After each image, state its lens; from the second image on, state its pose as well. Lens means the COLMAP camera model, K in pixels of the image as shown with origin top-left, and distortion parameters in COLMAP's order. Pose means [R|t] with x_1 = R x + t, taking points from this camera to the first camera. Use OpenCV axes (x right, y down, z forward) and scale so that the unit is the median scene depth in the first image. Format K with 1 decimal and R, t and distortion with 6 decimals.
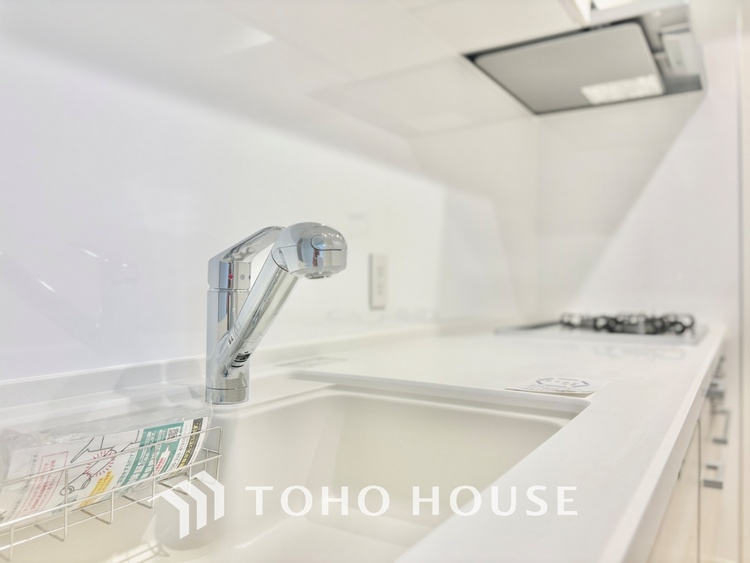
lens RADIAL K [[573.1, 0, 371.9], [0, 573.1, 280.8], [0, 0, 1]] dist [0.061363, 0.003170]
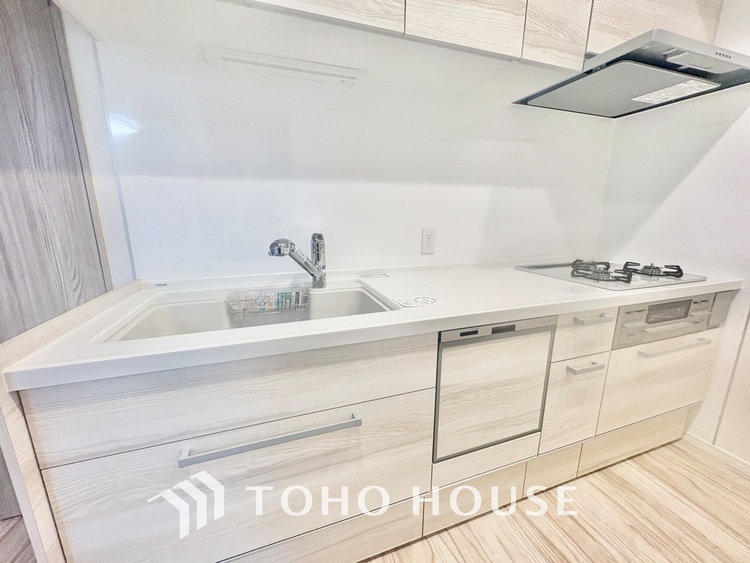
lens RADIAL K [[298.1, 0, 371.3], [0, 298.1, 280.8], [0, 0, 1]] dist [0.001663, -0.000366]
pose [[0.778094, 0.125112, -0.615563, 0.485178], [0.010612, 0.977206, 0.212028, -0.082525], [0.628059, -0.171510, 0.759030, -0.009048]]
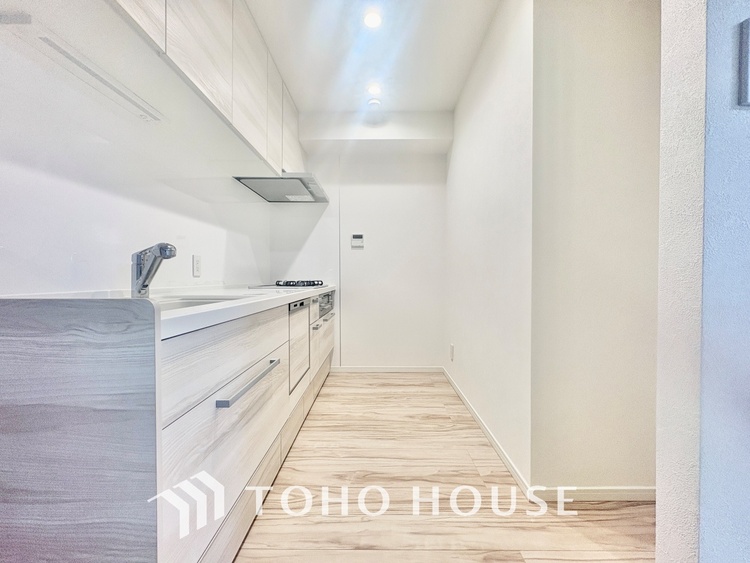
lens RADIAL K [[298.1, 0, 374.2], [0, 298.1, 277.5], [0, 0, 1]] dist [0.001663, -0.000366]
pose [[0.853336, -0.011866, 0.521226, -0.006091], [0.007782, 0.999919, 0.010025, 0.037635], [-0.521303, -0.004498, 0.853360, -0.470286]]
